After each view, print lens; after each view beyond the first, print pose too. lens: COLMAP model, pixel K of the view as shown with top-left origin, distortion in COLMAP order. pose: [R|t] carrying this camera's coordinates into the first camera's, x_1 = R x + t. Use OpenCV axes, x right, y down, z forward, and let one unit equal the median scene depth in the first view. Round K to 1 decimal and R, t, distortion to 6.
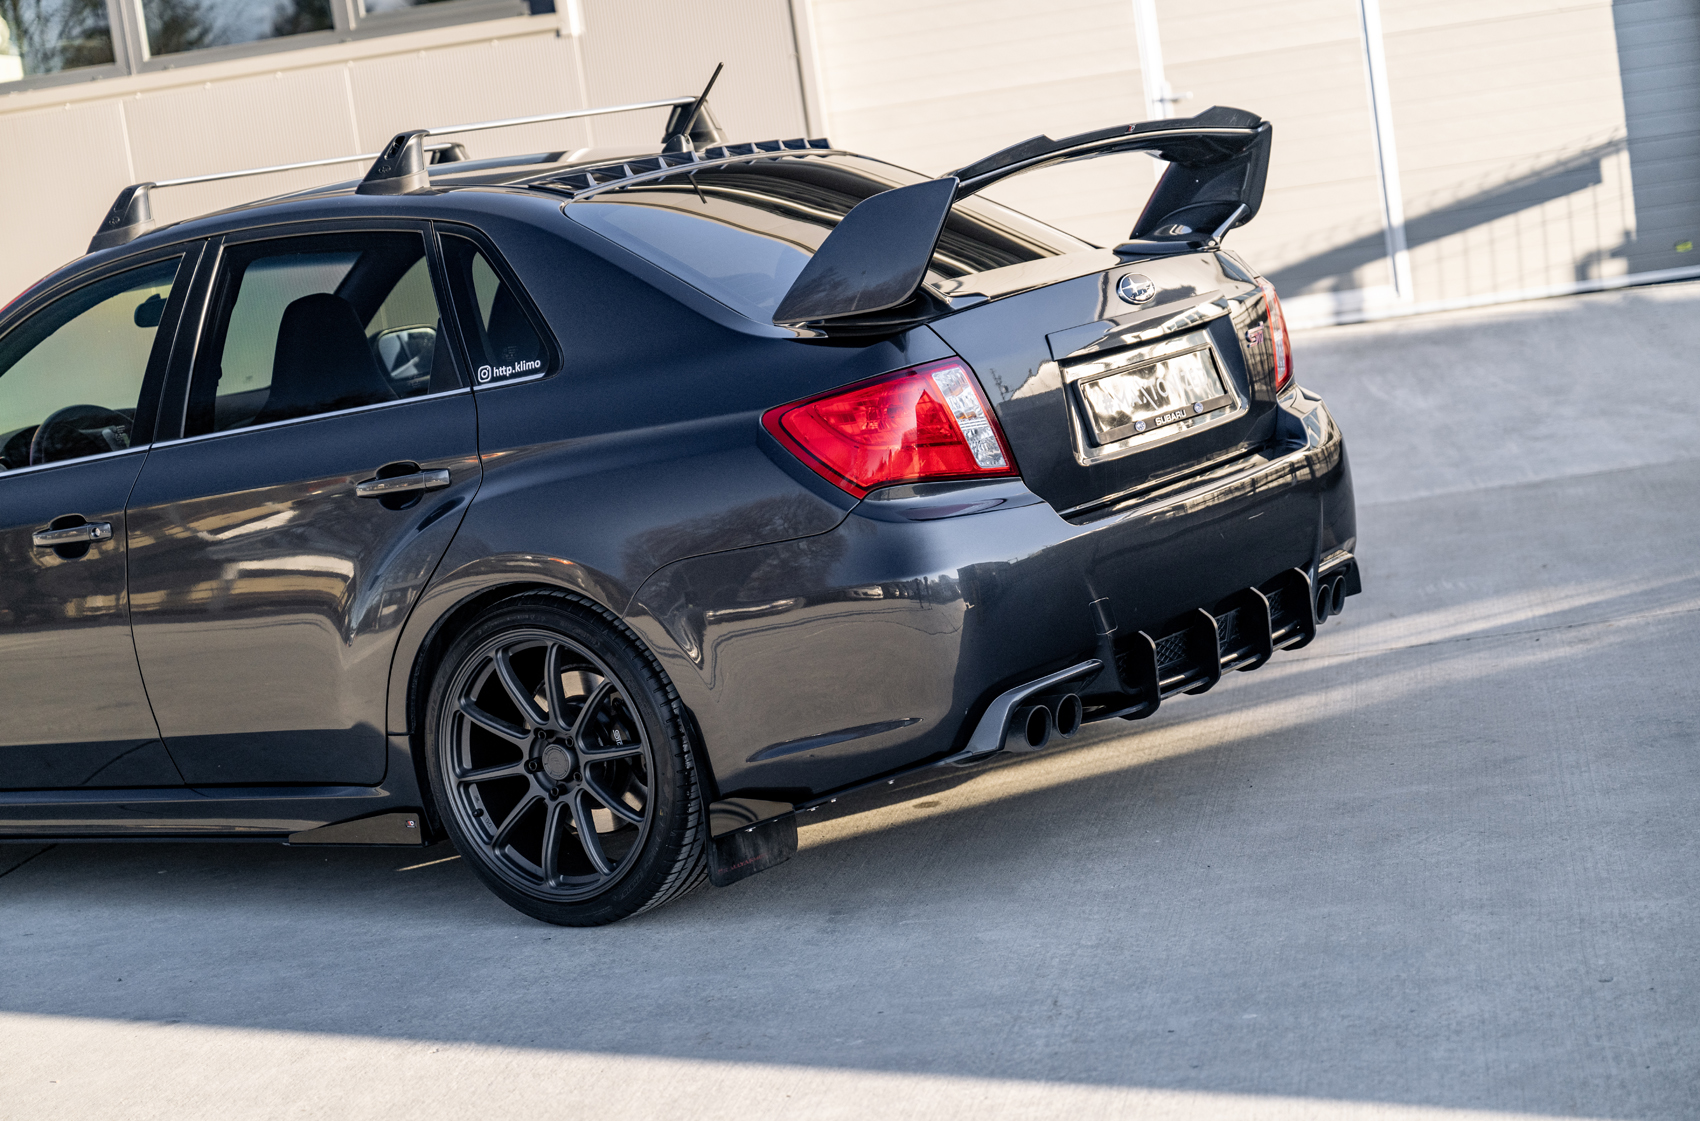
lens RADIAL K [[3422.2, 0, 850.3], [0, 3422.2, 559.2], [0, 0, 1]] dist [0.044650, 0.000000]
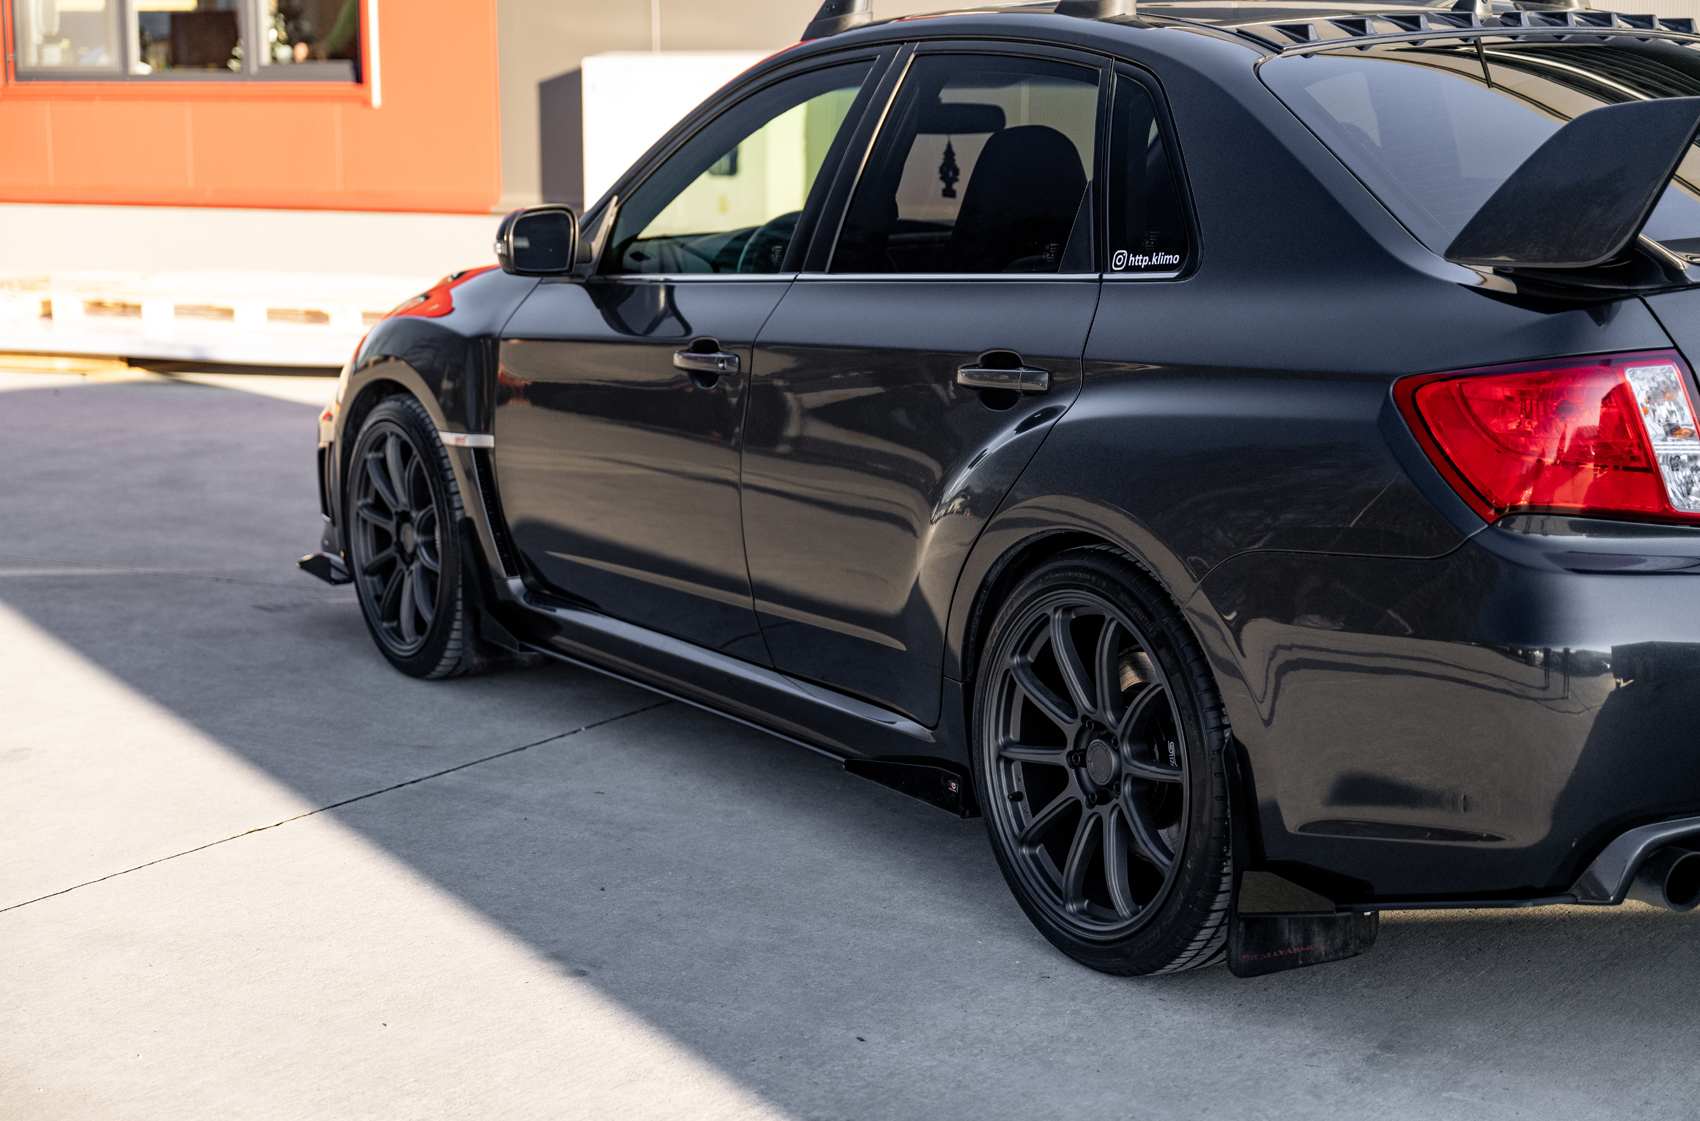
lens RADIAL K [[3021.5, 0, 850.9], [0, 3021.5, 564.0], [0, 0, 1]] dist [-0.002175, 0.000000]
pose [[0.908779, 0.197833, -0.367400, 0.109524], [-0.167192, 0.979336, 0.113785, -0.055563], [0.382319, -0.041979, 0.923076, 0.335813]]
